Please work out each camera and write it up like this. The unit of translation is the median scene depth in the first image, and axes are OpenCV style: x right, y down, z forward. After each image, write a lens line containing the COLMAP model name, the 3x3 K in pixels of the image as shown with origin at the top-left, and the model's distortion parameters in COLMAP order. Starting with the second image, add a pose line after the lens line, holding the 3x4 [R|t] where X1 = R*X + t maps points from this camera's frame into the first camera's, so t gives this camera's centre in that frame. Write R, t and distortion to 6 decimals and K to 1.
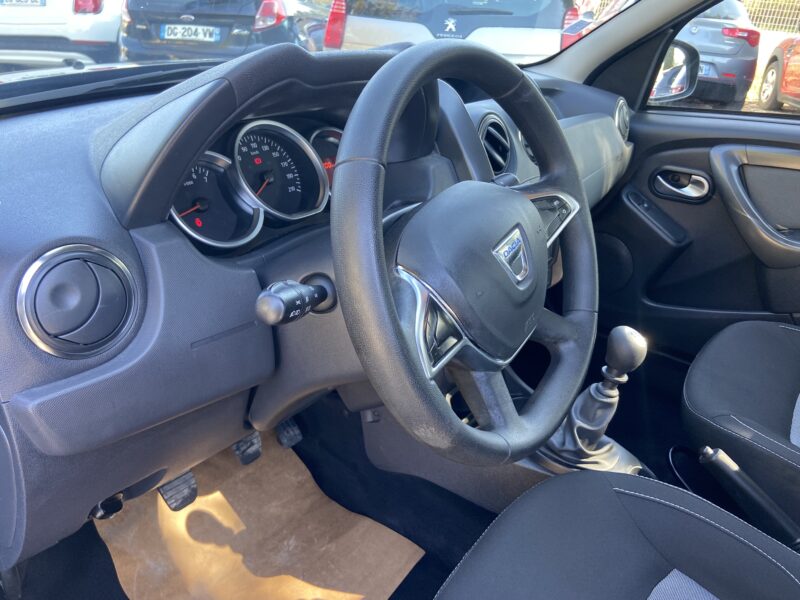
lens RADIAL K [[597.7, 0, 386.5], [0, 597.7, 301.9], [0, 0, 1]] dist [0.076052, -0.094487]
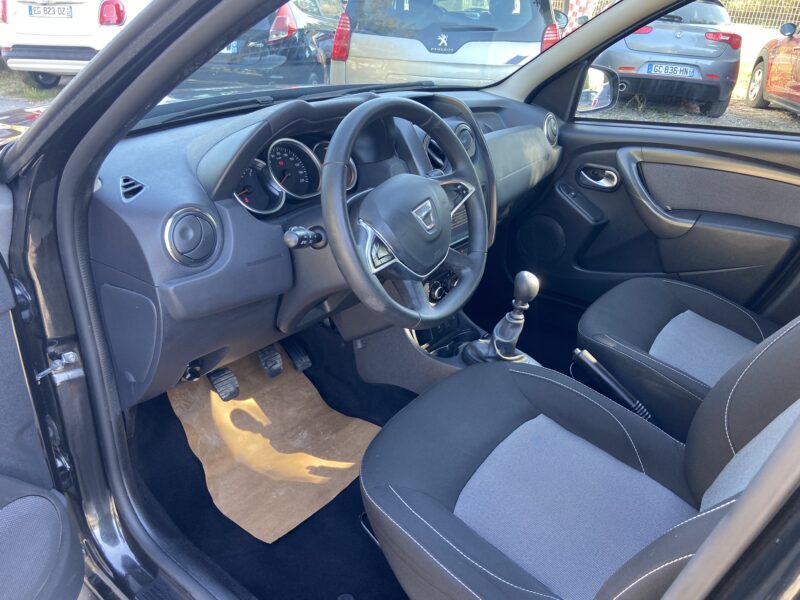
lens RADIAL K [[597.7, 0, 394.9], [0, 597.7, 295.3], [0, 0, 1]] dist [0.076052, -0.094487]
pose [[0.999943, -0.008290, -0.006672, 0.077125], [0.008230, 0.999926, -0.008977, 0.106179], [0.006746, 0.008921, 0.999937, -0.469482]]
